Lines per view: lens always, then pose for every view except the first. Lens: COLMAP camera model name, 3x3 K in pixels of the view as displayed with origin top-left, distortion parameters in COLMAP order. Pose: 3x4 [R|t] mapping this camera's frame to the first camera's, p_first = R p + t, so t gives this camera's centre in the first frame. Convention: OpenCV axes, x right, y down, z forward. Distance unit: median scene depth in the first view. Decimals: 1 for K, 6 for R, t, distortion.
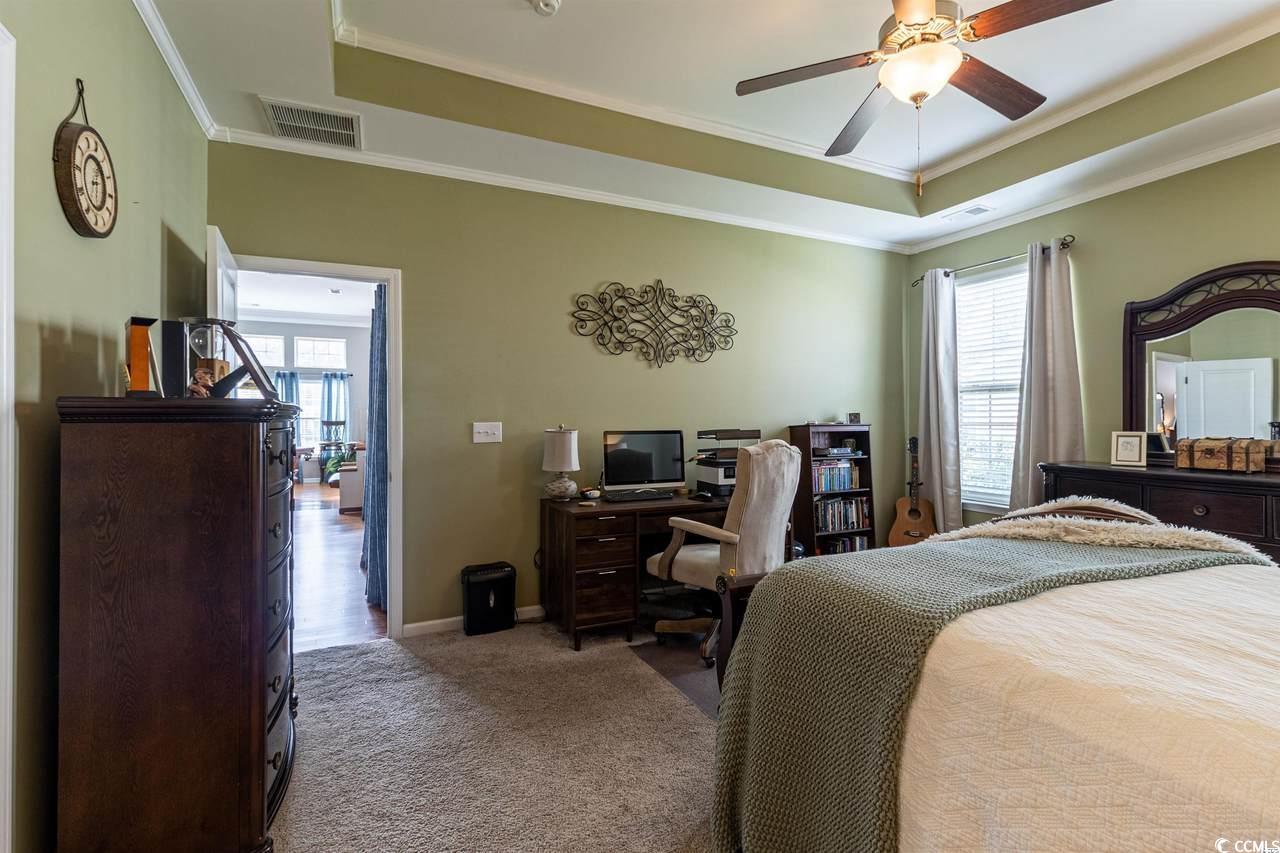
lens RADIAL K [[586.4, 0, 662.9], [0, 586.4, 421.2], [0, 0, 1]] dist [0.004476, -0.000056]
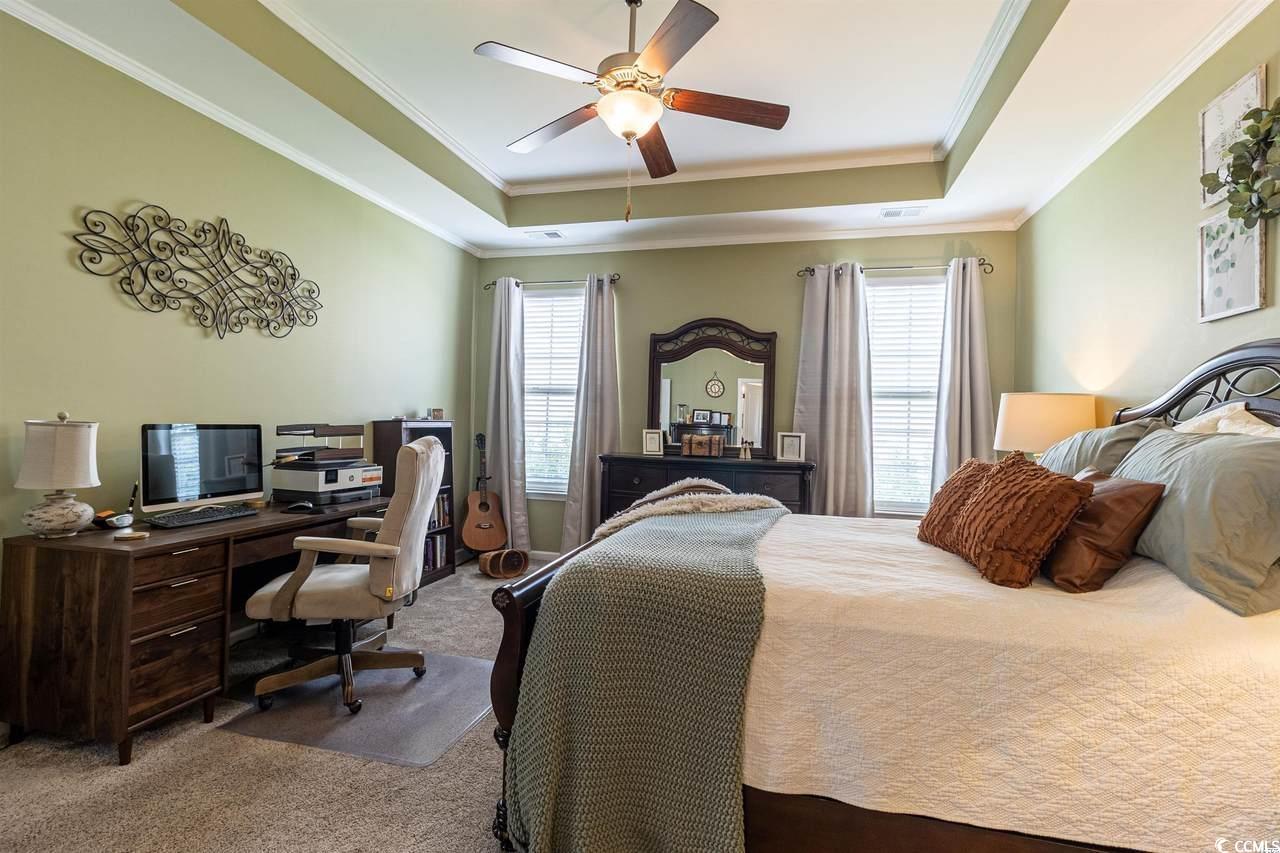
lens RADIAL K [[586.4, 0, 643.7], [0, 586.4, 421.0], [0, 0, 1]] dist [0.004476, -0.000056]
pose [[0.657861, 0.016902, 0.752950, -0.220782], [-0.021151, 0.999768, -0.003963, 0.003642], [-0.752842, -0.013319, 0.658066, 0.124972]]
